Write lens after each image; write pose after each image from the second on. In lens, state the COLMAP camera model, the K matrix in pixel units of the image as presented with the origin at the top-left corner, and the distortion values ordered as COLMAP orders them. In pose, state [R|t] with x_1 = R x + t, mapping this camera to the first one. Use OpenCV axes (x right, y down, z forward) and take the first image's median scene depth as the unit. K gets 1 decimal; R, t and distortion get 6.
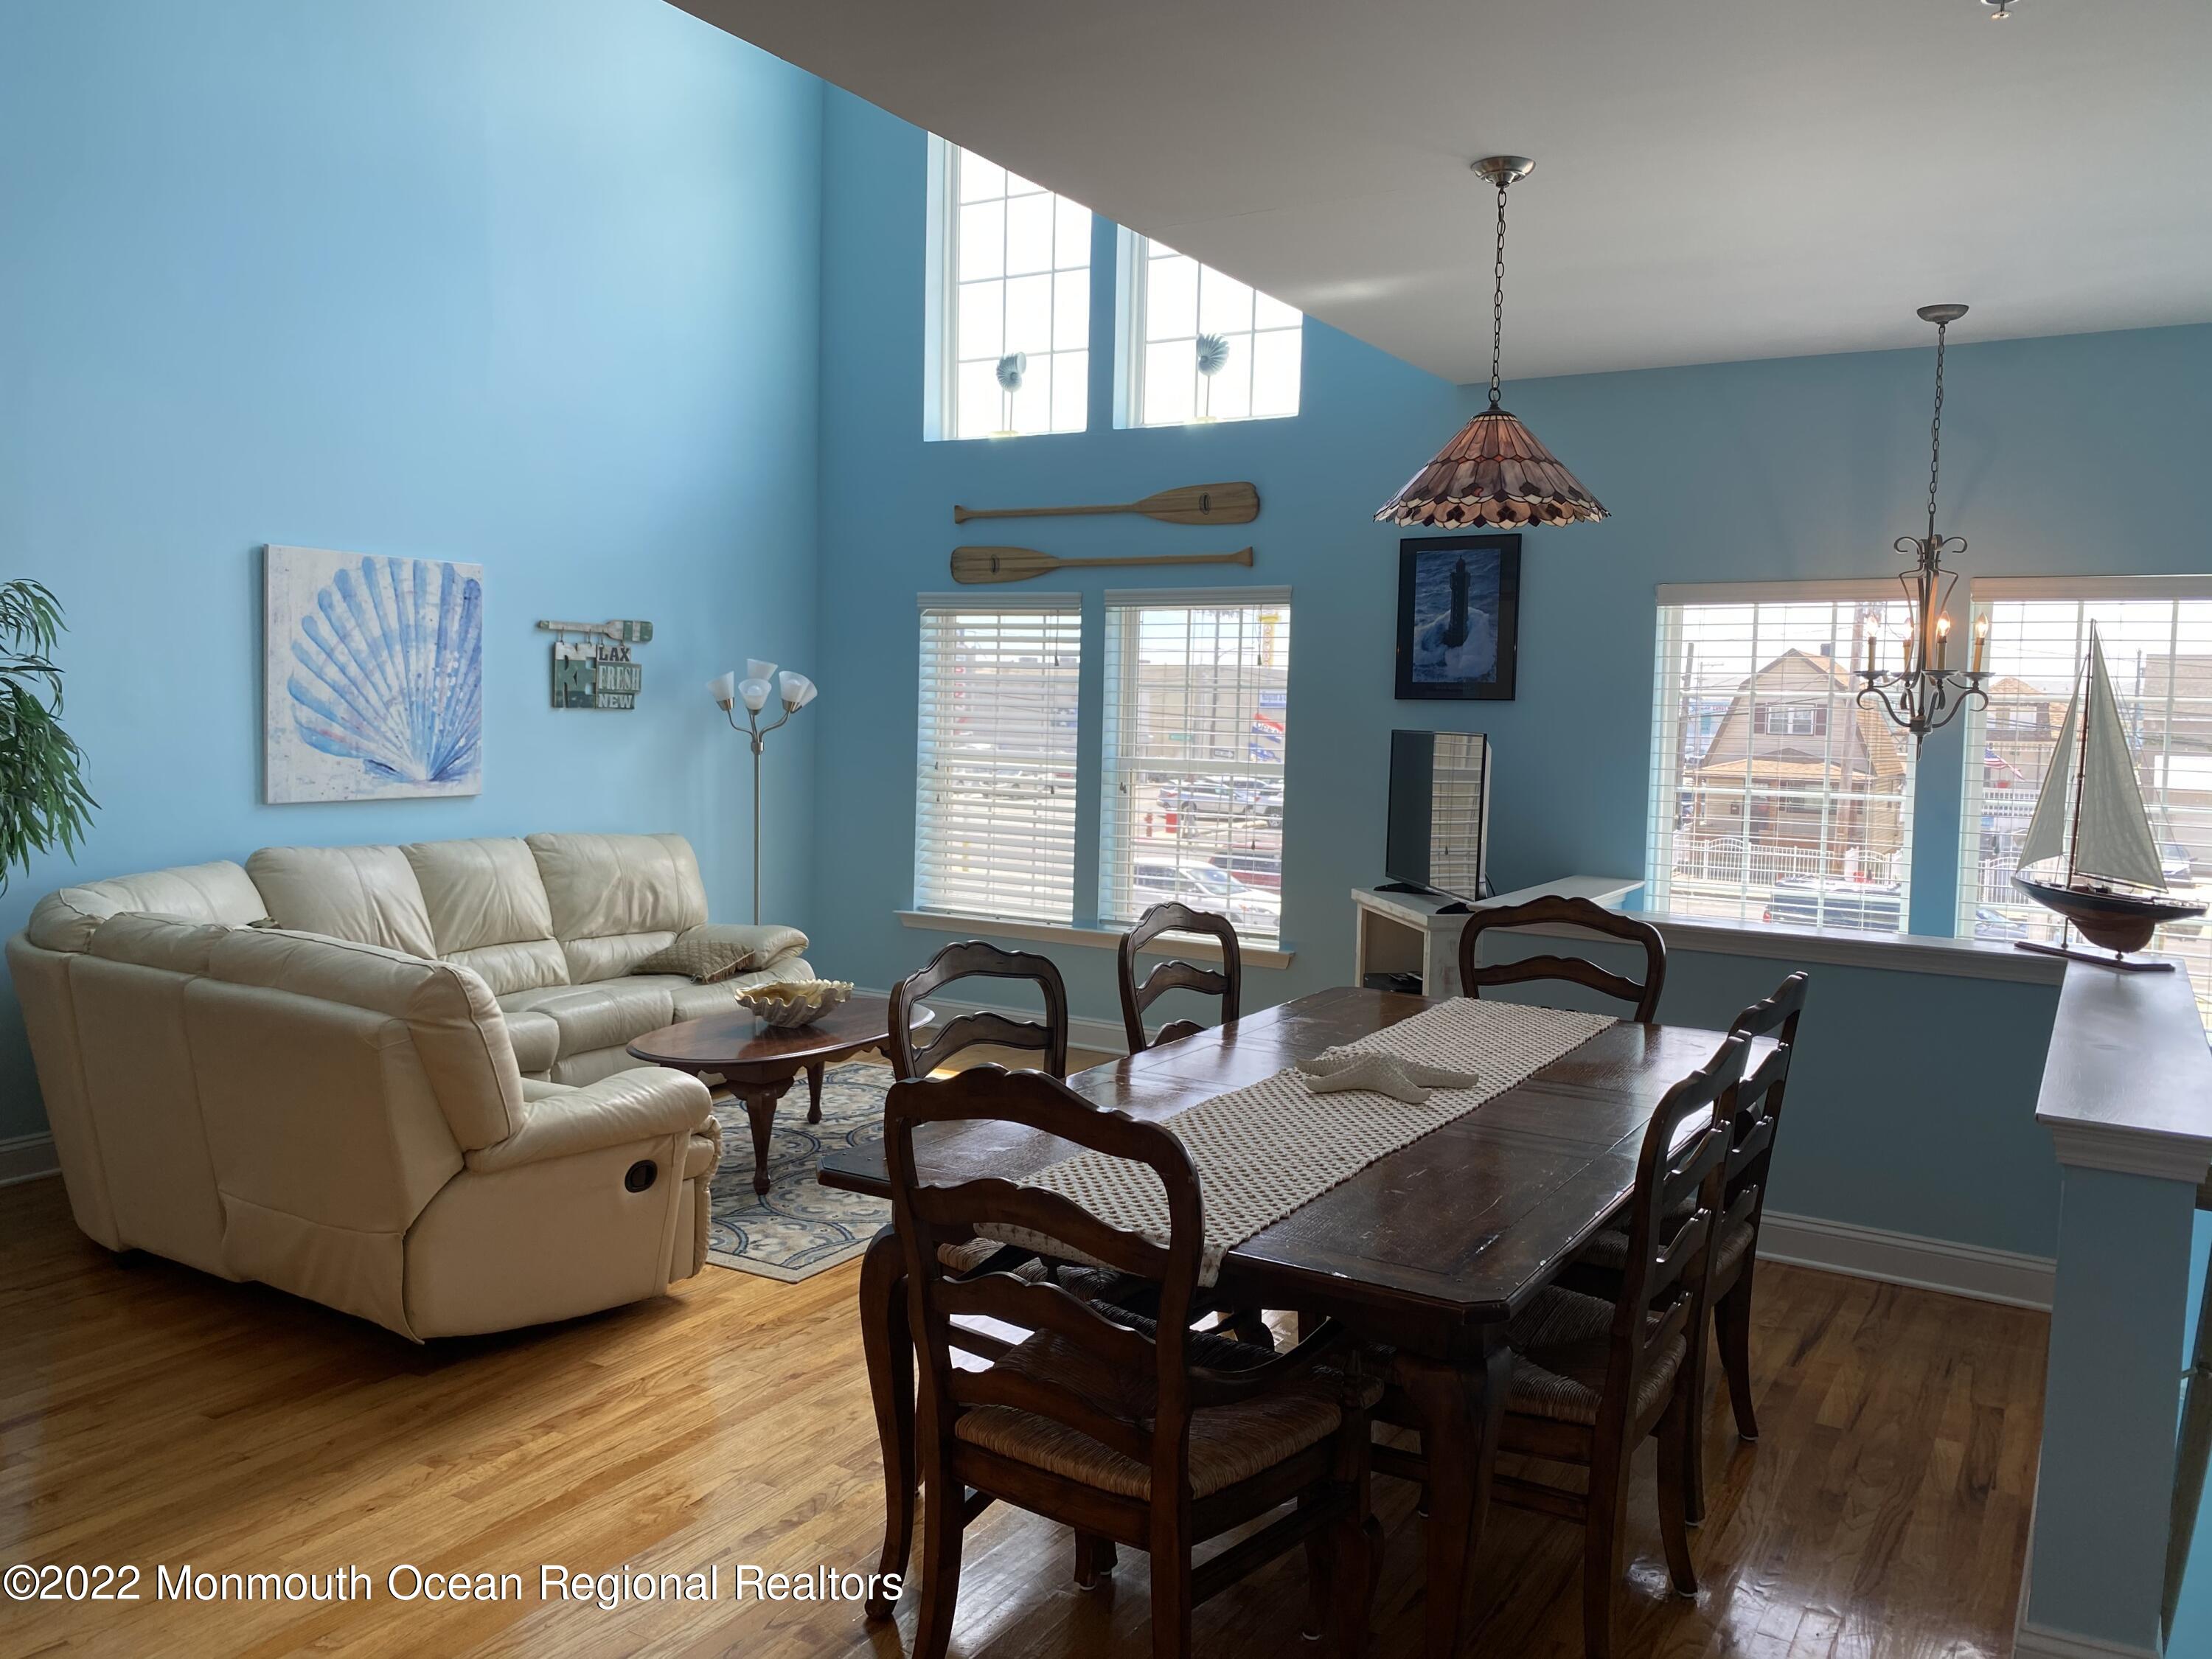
lens RADIAL K [[1686.9, 0, 1099.8], [0, 1686.9, 812.7], [0, 0, 1]] dist [-0.002816, 0.007777]
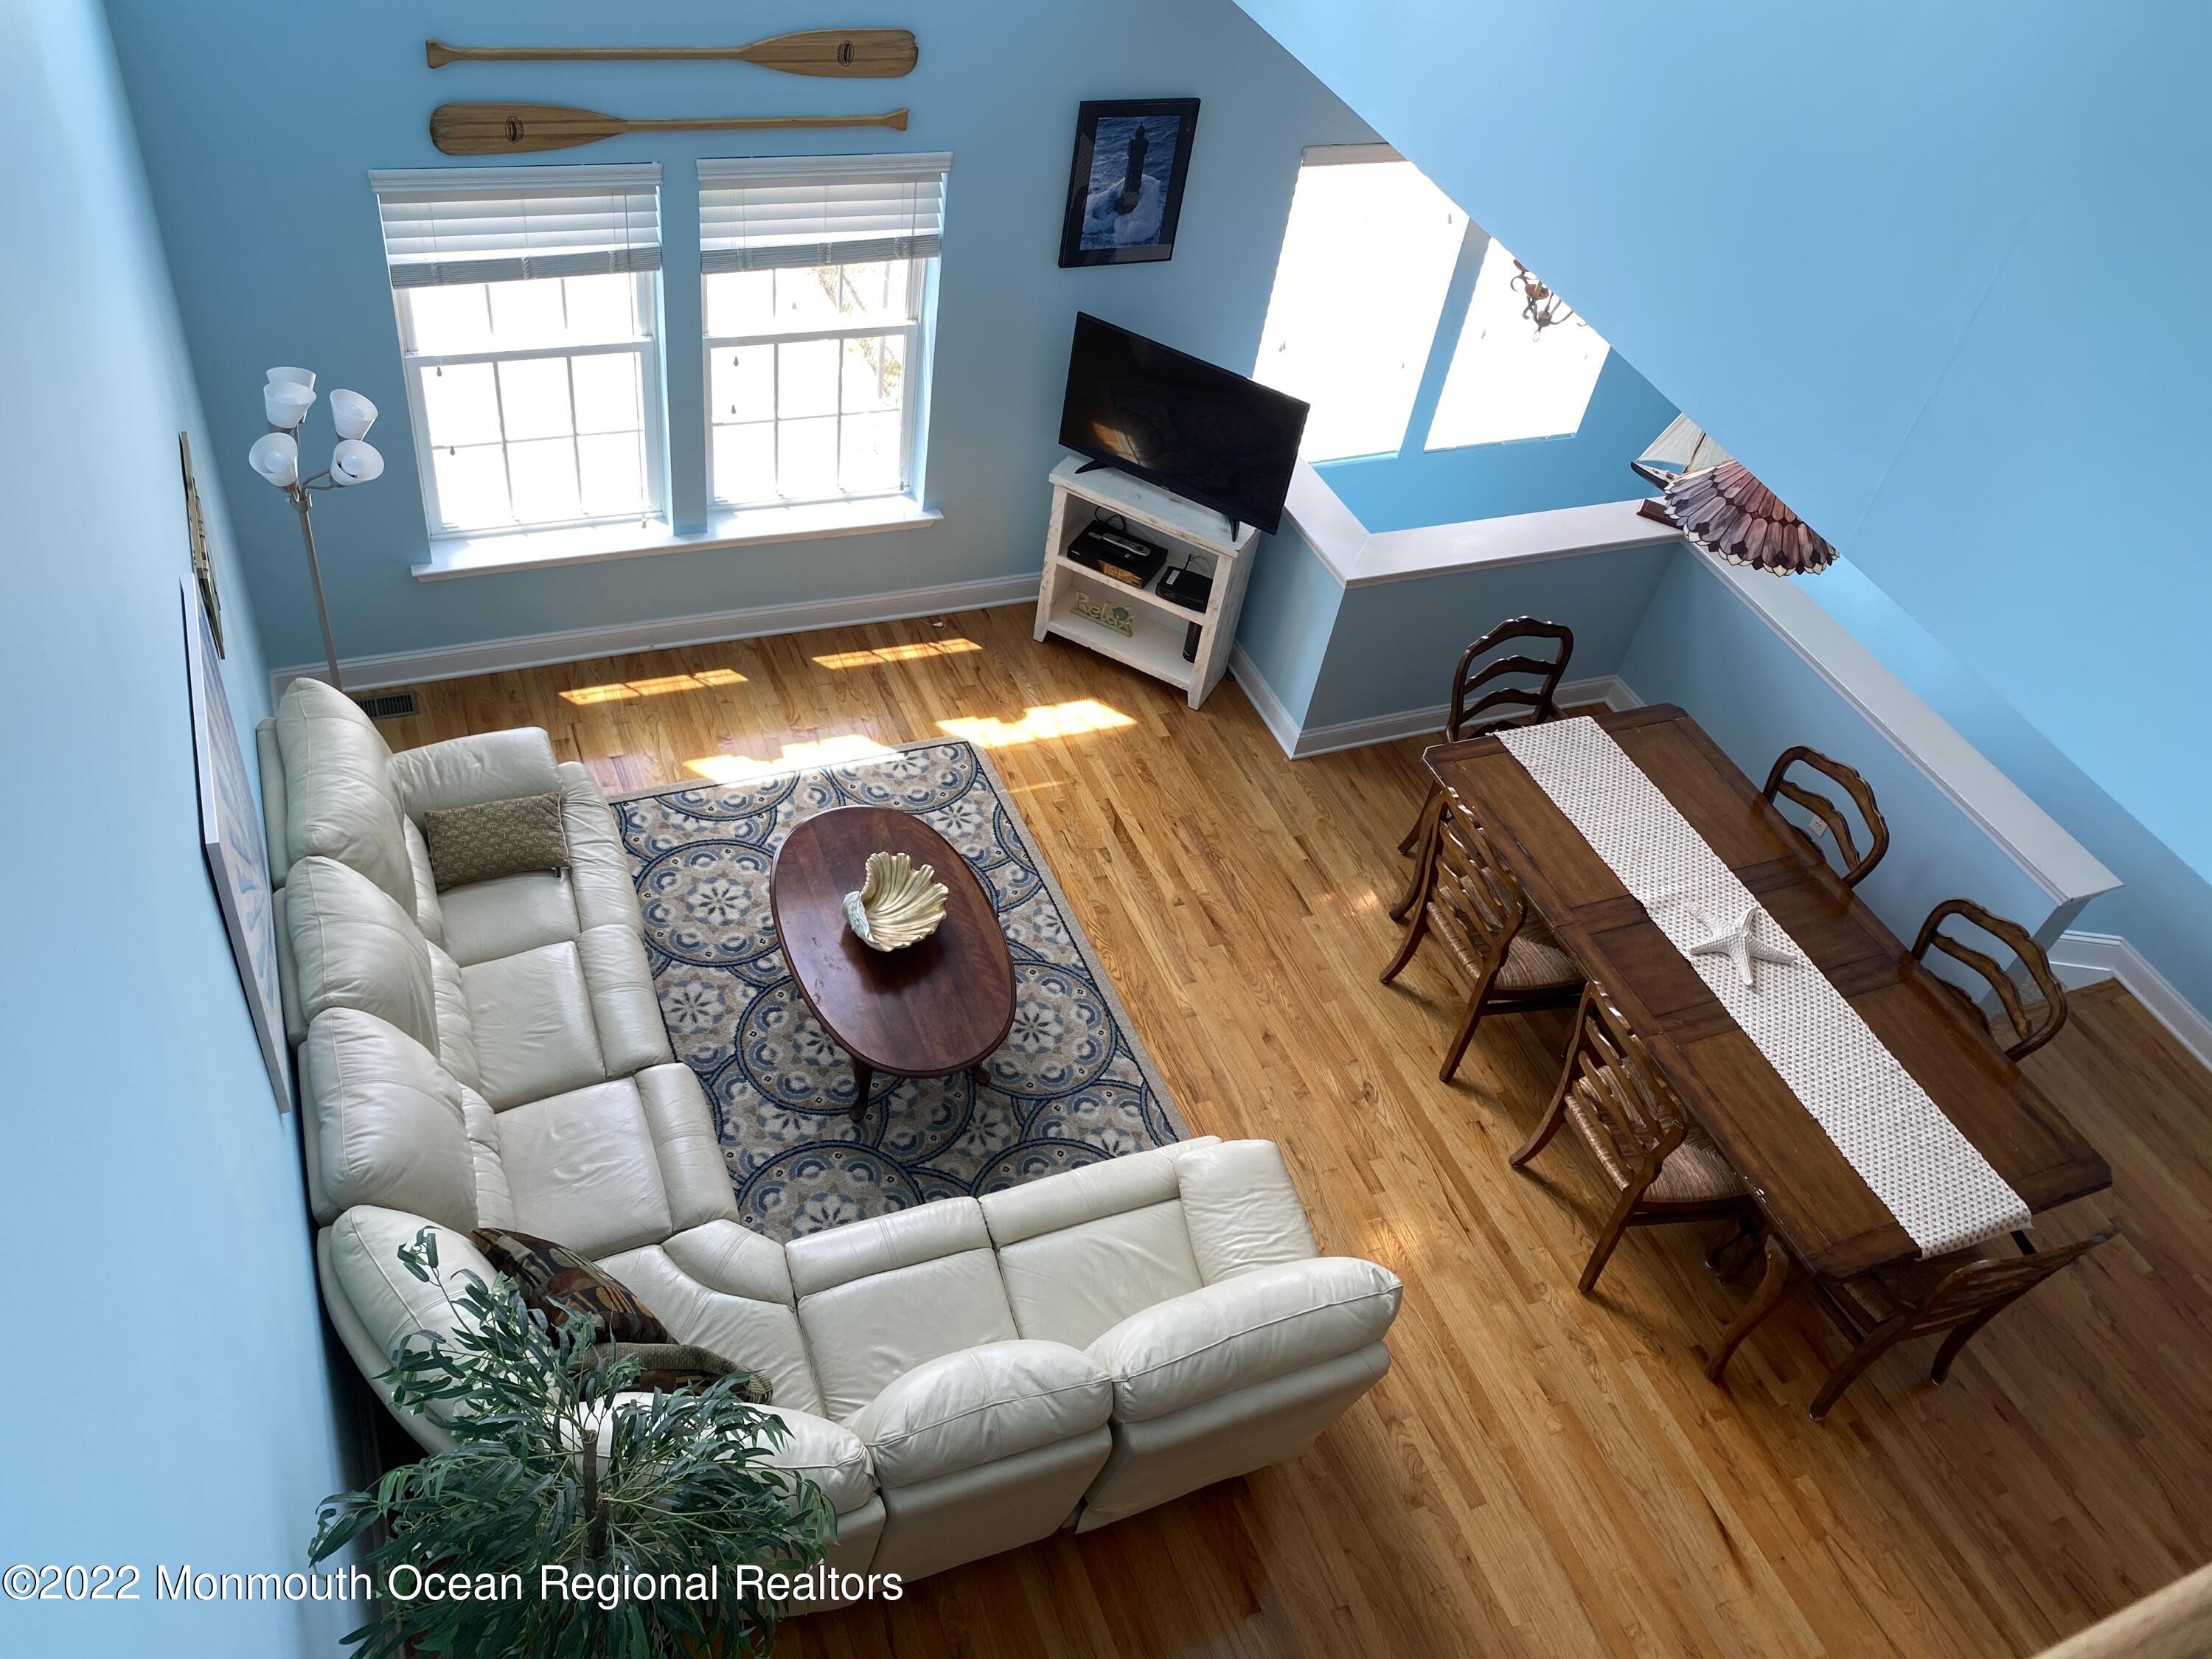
lens RADIAL K [[1686.9, 0, 1099.8], [0, 1686.9, 812.7], [0, 0, 1]] dist [-0.002816, 0.007777]
pose [[0.579941, -0.520624, 0.626593, -0.588944], [-0.080635, 0.728687, 0.680083, -0.506642], [-0.810658, -0.444934, 0.380615, 0.481053]]
